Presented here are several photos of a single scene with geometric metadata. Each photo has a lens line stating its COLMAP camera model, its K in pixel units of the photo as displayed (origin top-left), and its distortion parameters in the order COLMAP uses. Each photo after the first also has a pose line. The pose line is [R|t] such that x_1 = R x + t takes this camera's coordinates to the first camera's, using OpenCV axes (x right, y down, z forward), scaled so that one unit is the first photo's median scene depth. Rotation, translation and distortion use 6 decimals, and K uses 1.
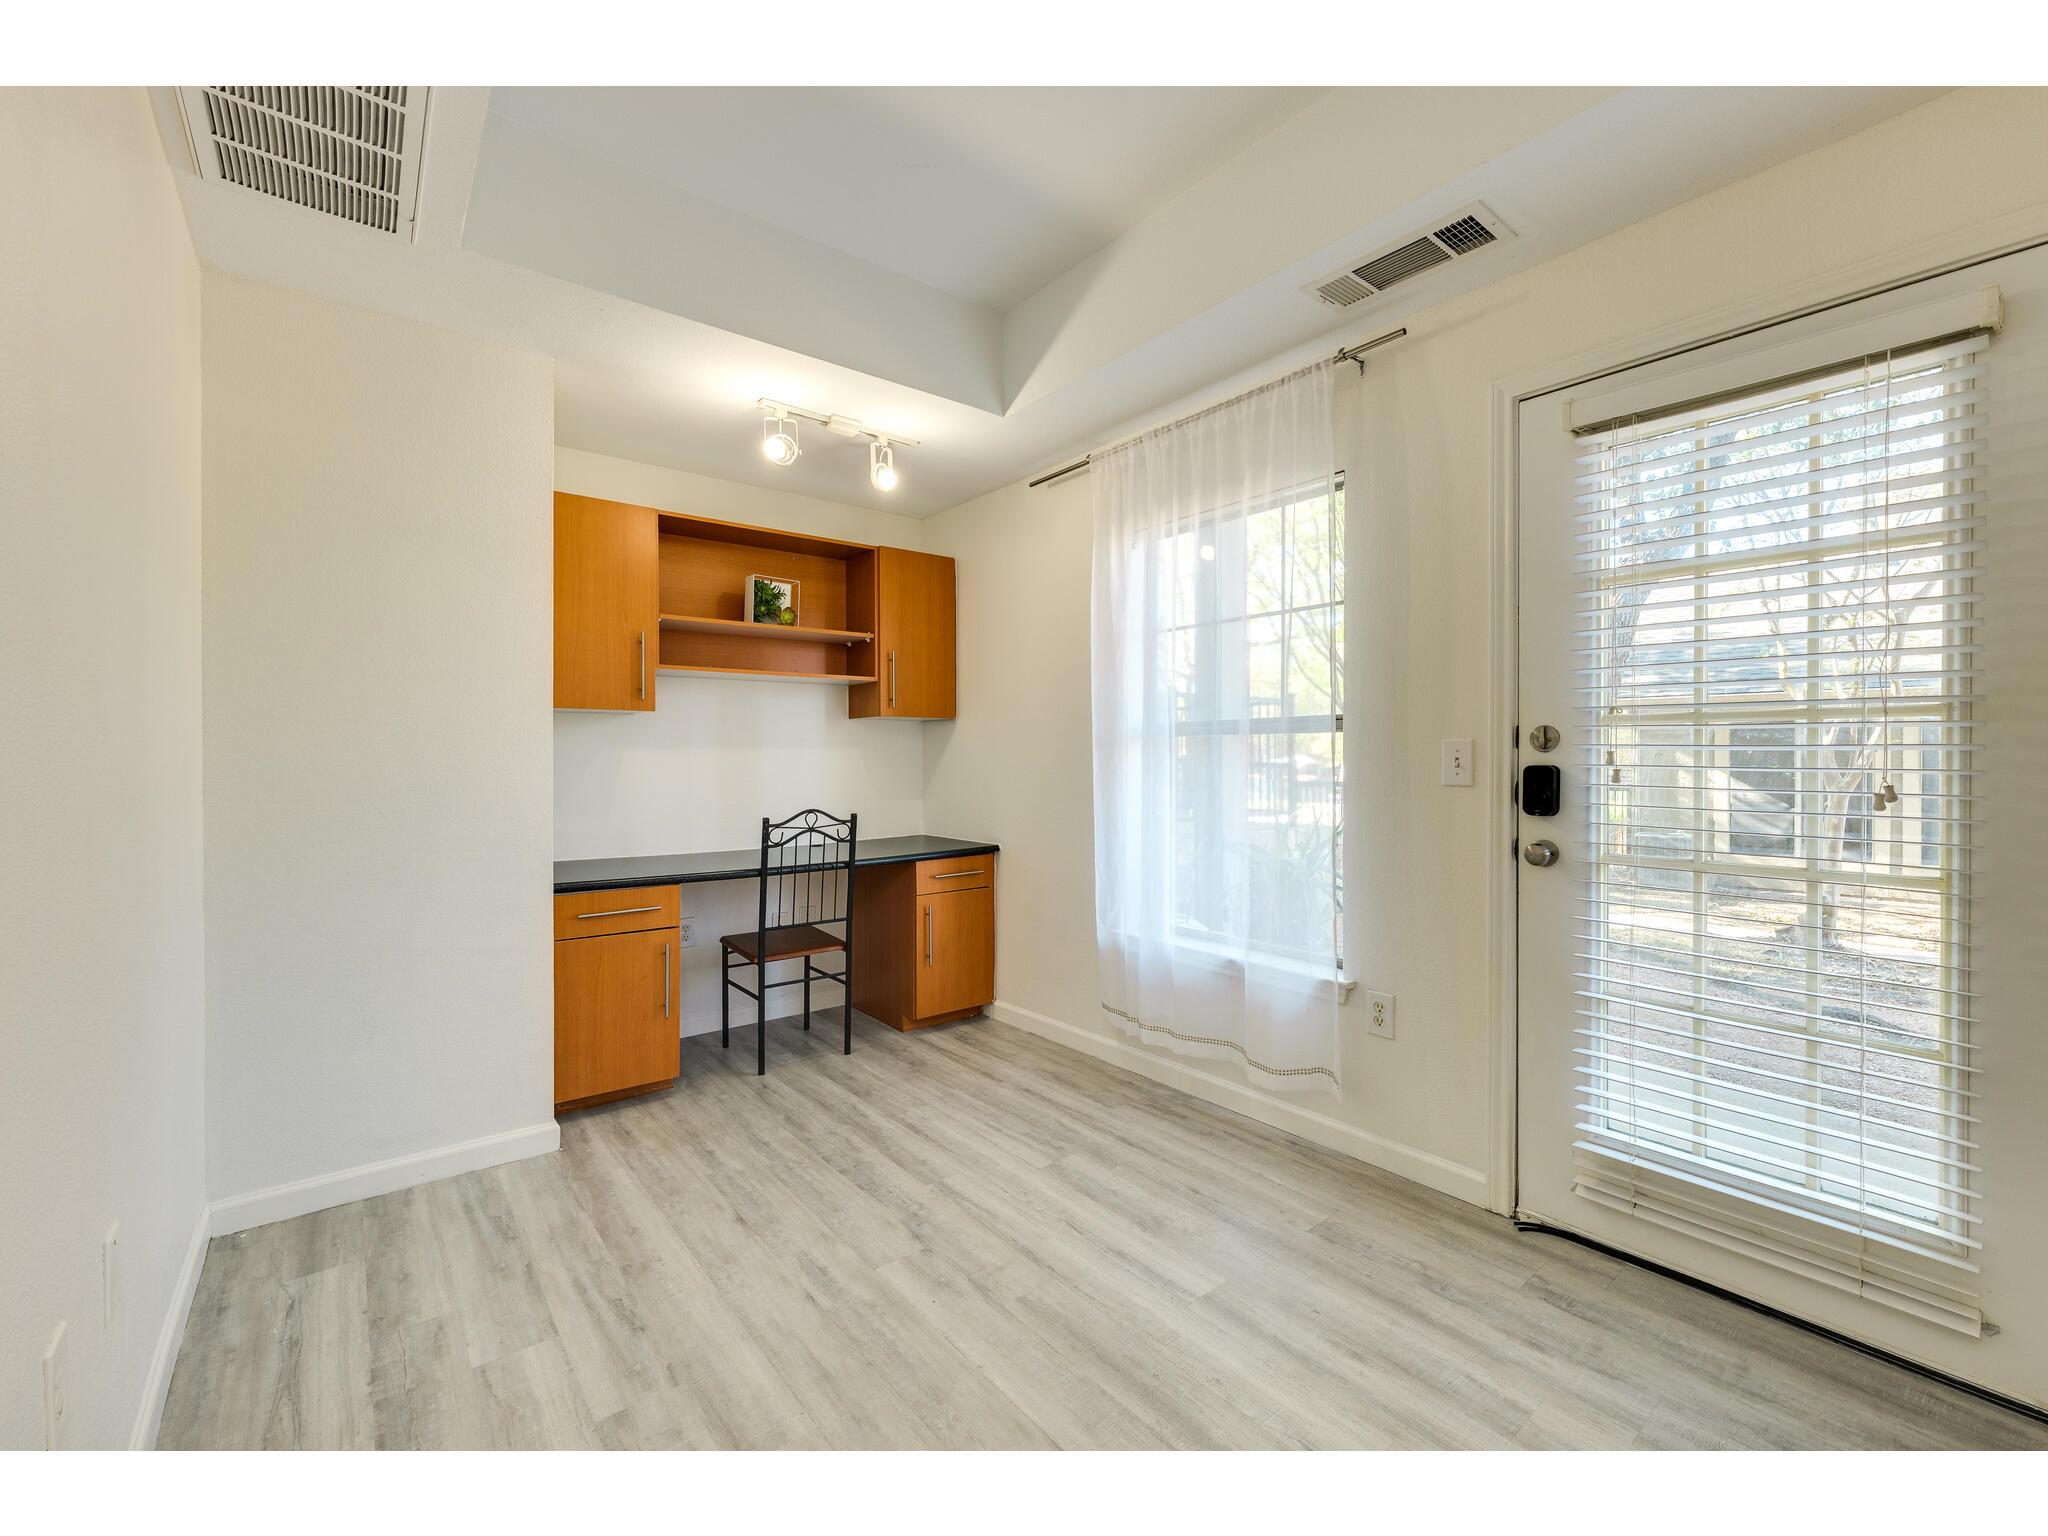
lens RADIAL K [[856.8, 0, 1024.0], [0, 856.8, 768.0], [0, 0, 1]] dist [0.001810, -0.000154]
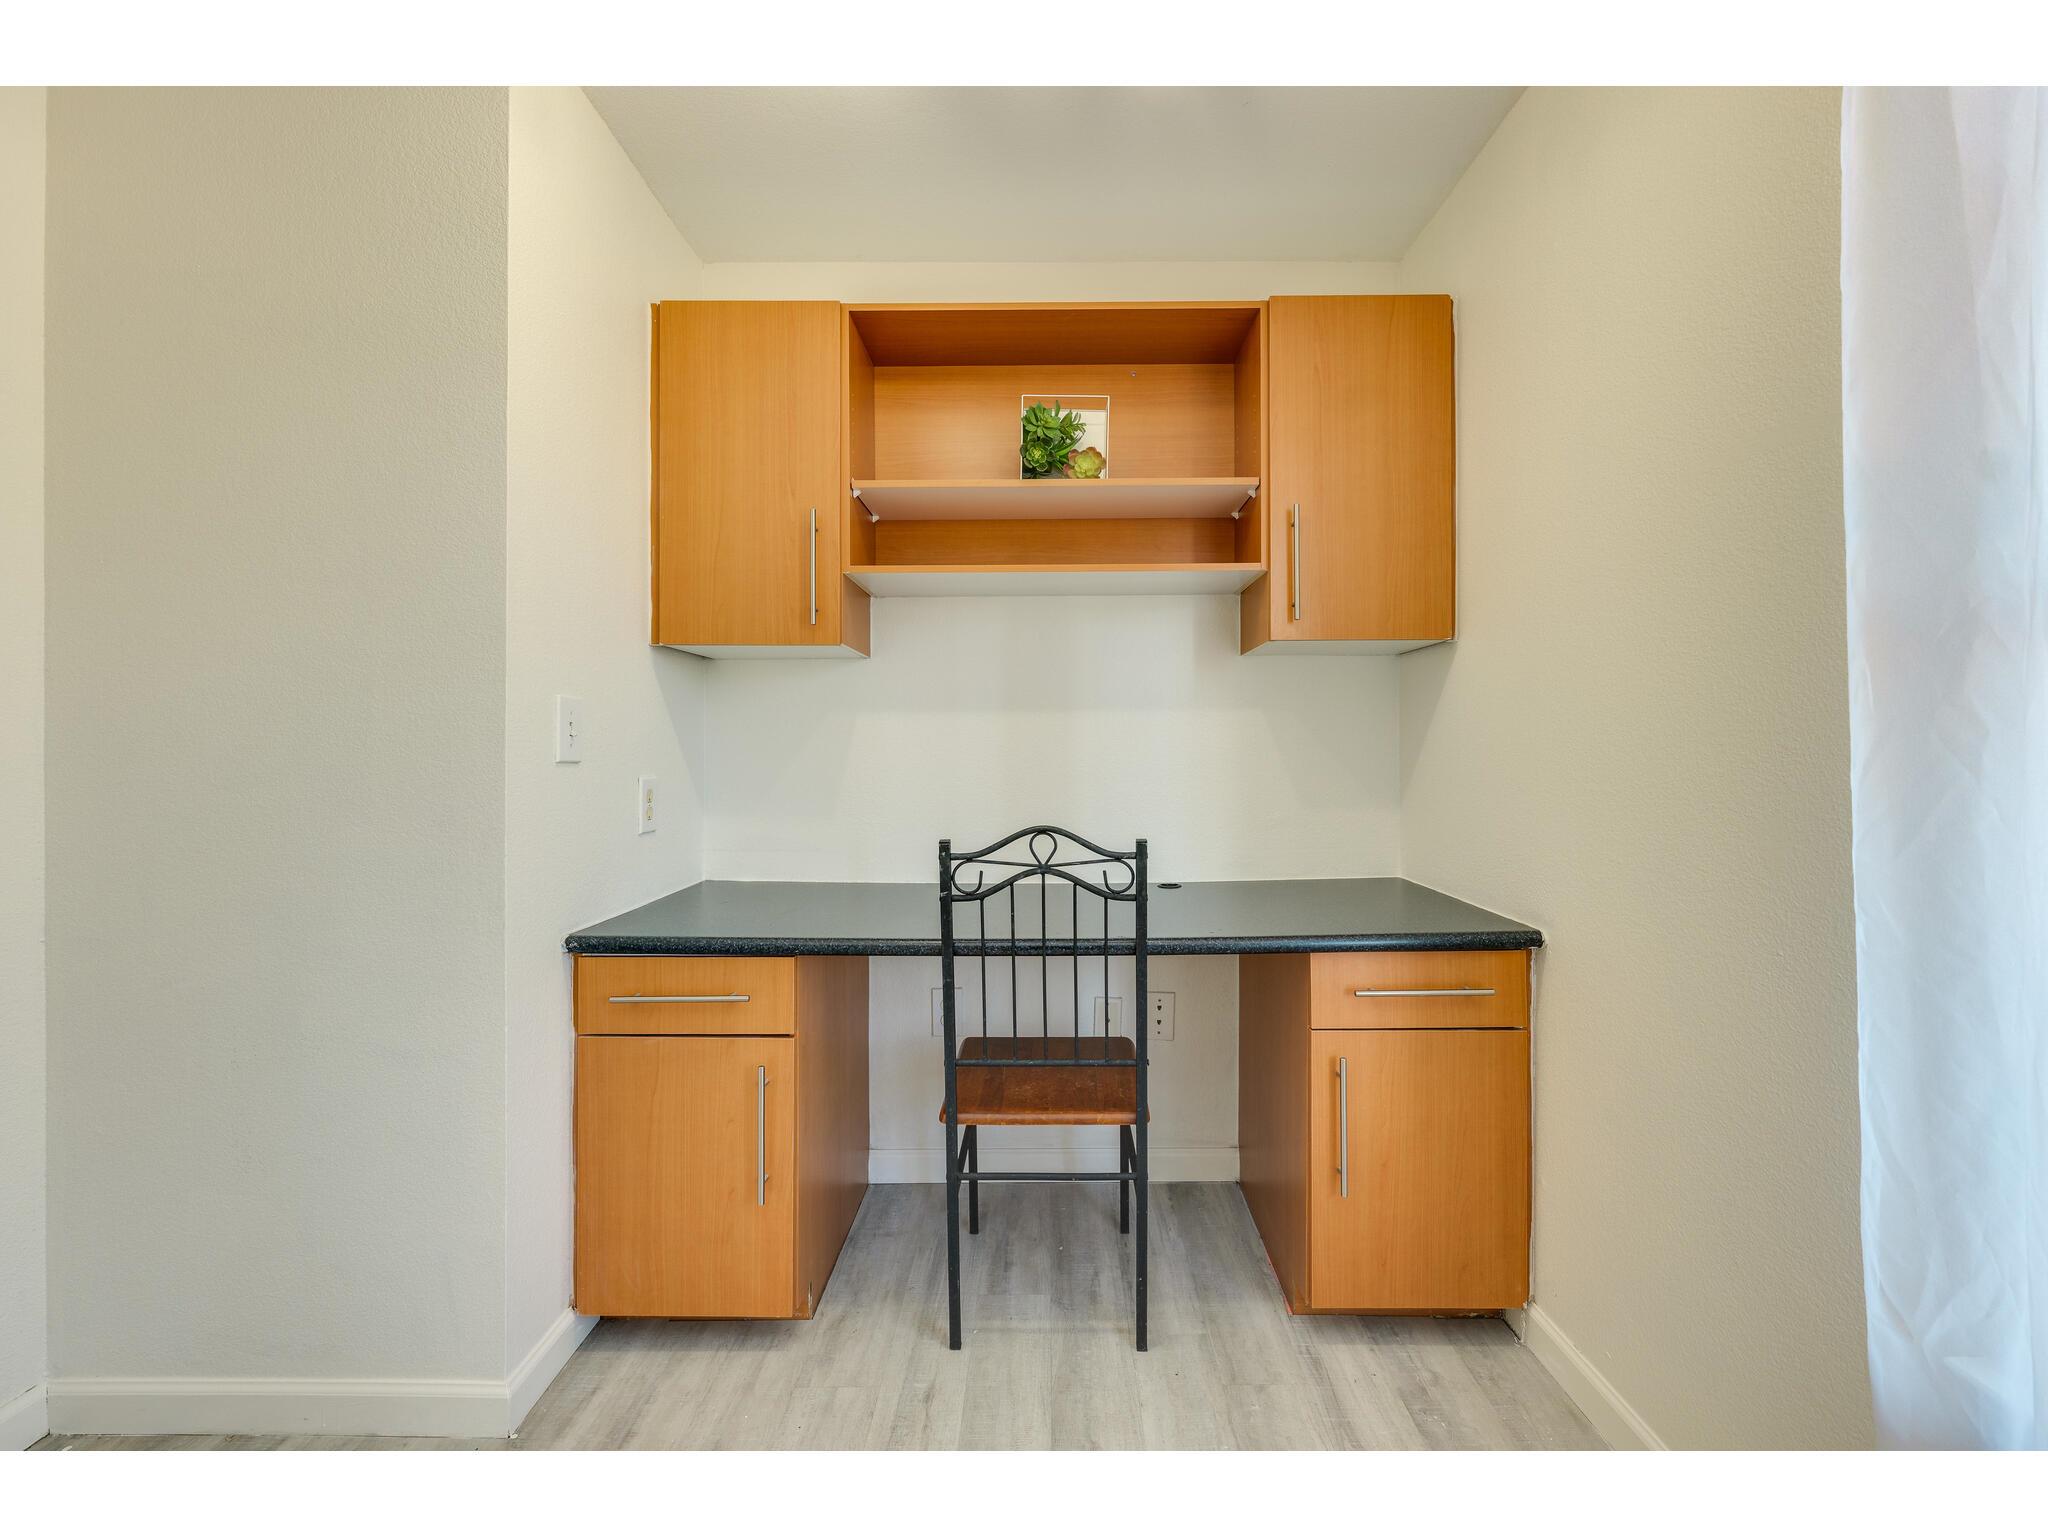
lens RADIAL K [[877.3, 0, 1024.9], [0, 877.3, 748.0], [0, 0, 1]] dist [-0.000107, -0.000199]
pose [[0.775336, 0.000948, -0.631548, 0.052510], [-0.006512, 0.999958, -0.006494, 0.008110], [0.631516, 0.009148, 0.775309, 0.629549]]
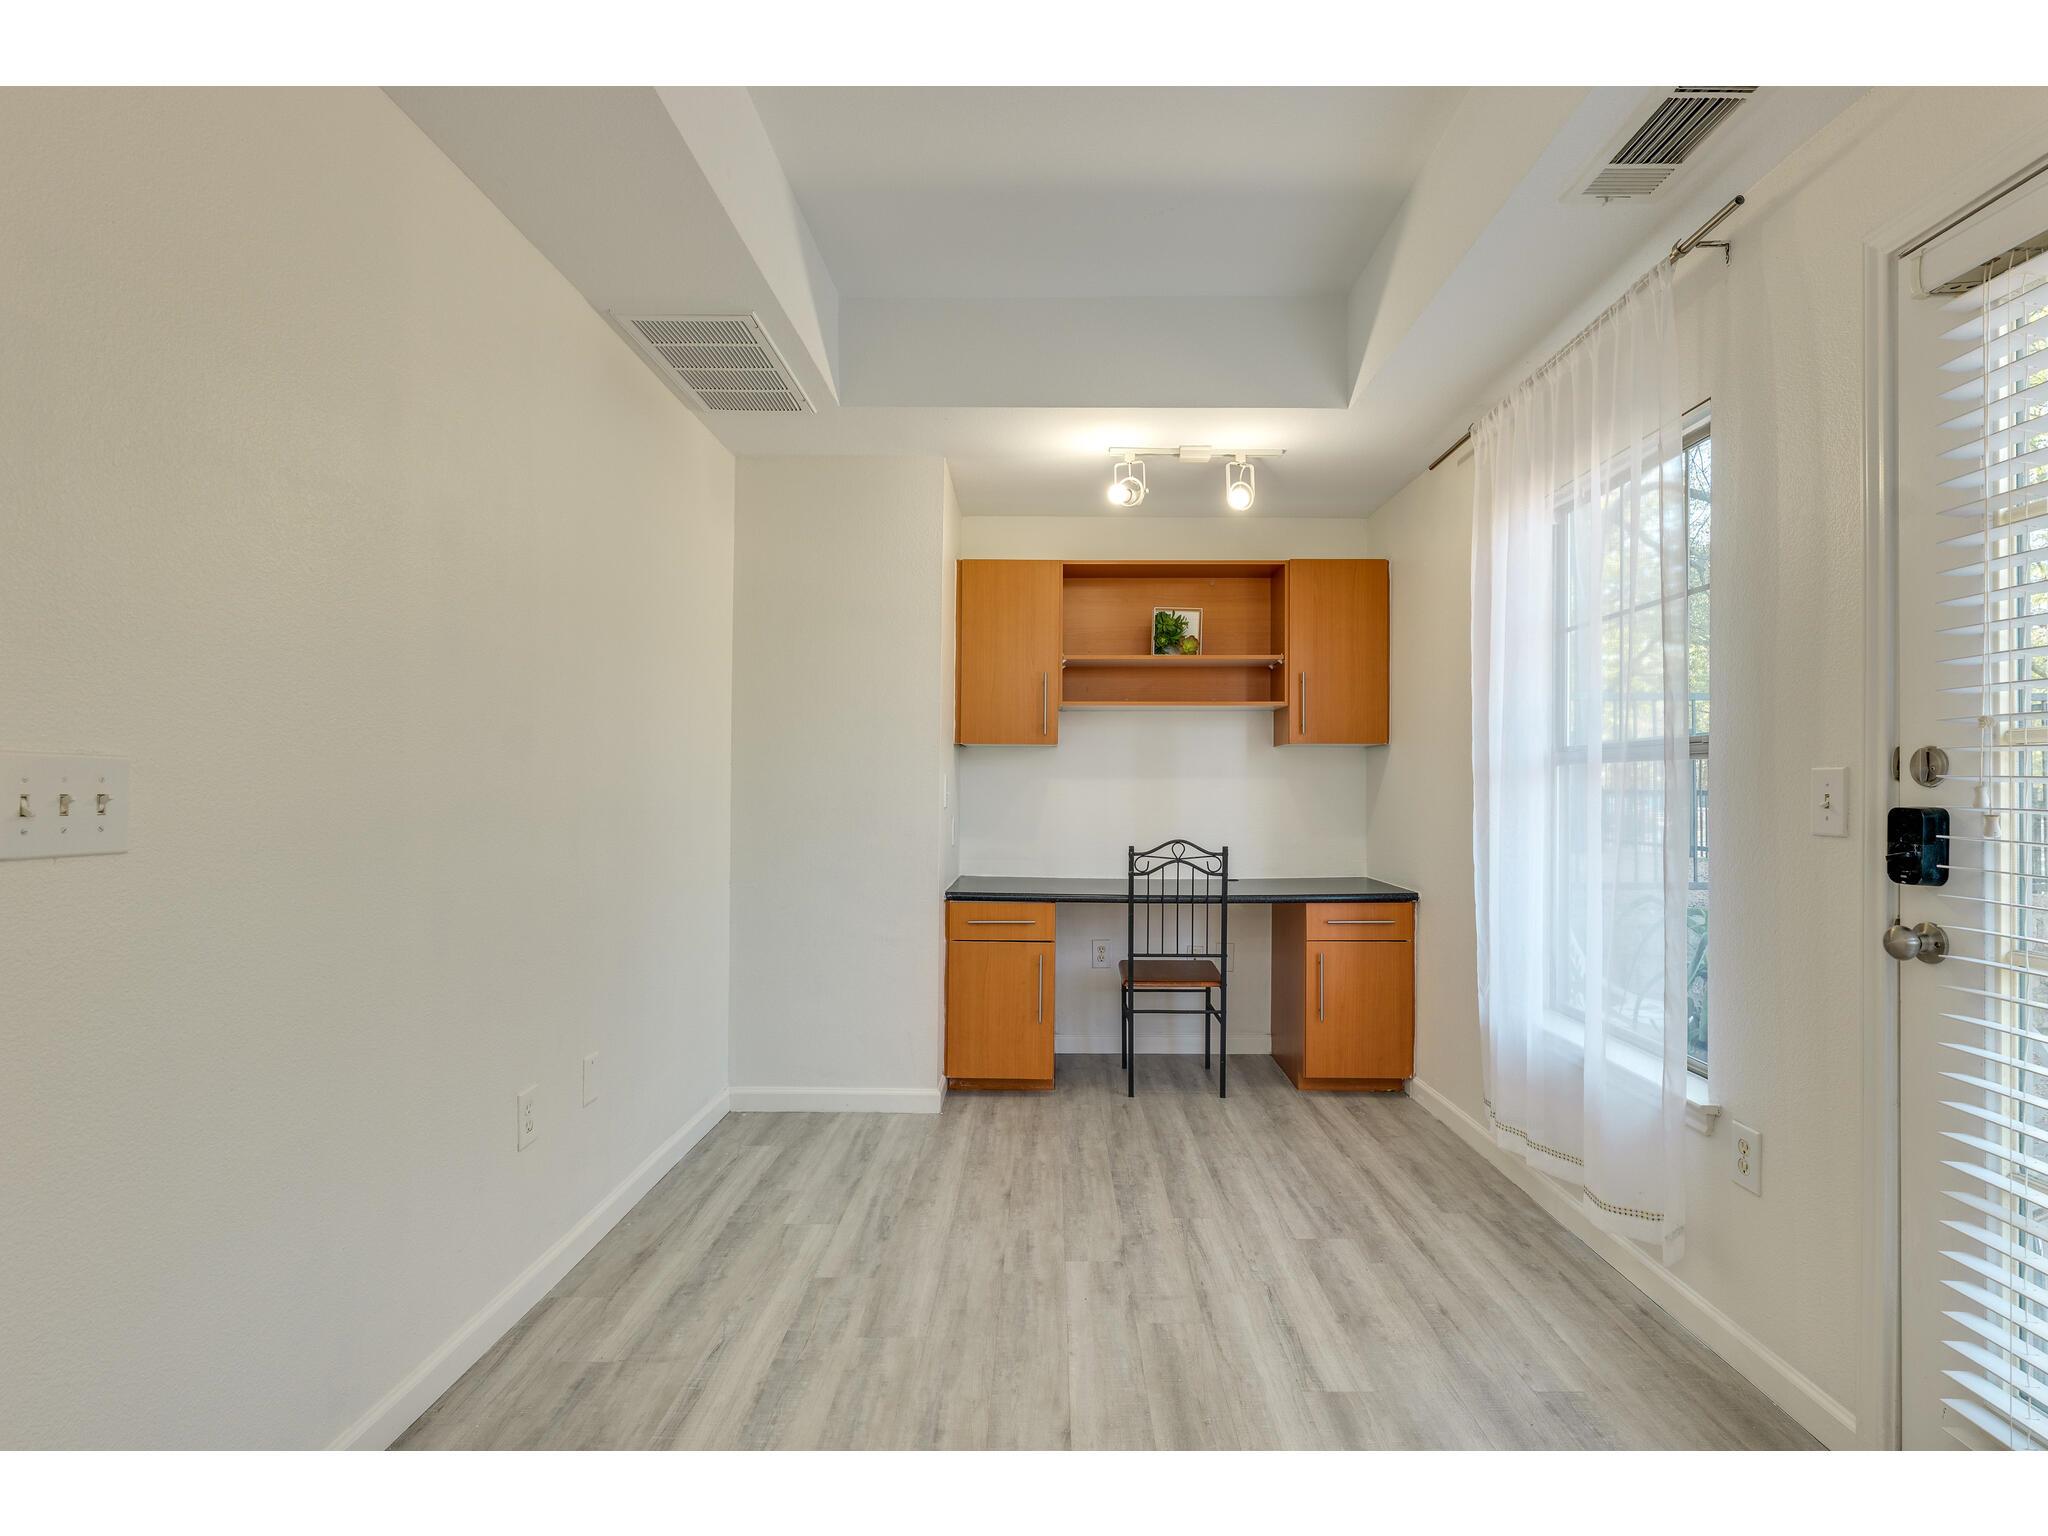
lens RADIAL K [[1002.3, 0, 1030.3], [0, 1002.3, 781.3], [0, 0, 1]] dist [0.002772, 0.000613]
pose [[0.775384, 0.002132, -0.631487, 0.361744], [-0.013284, 0.999828, -0.012936, -0.002449], [0.631351, 0.018419, 0.775279, -0.013237]]
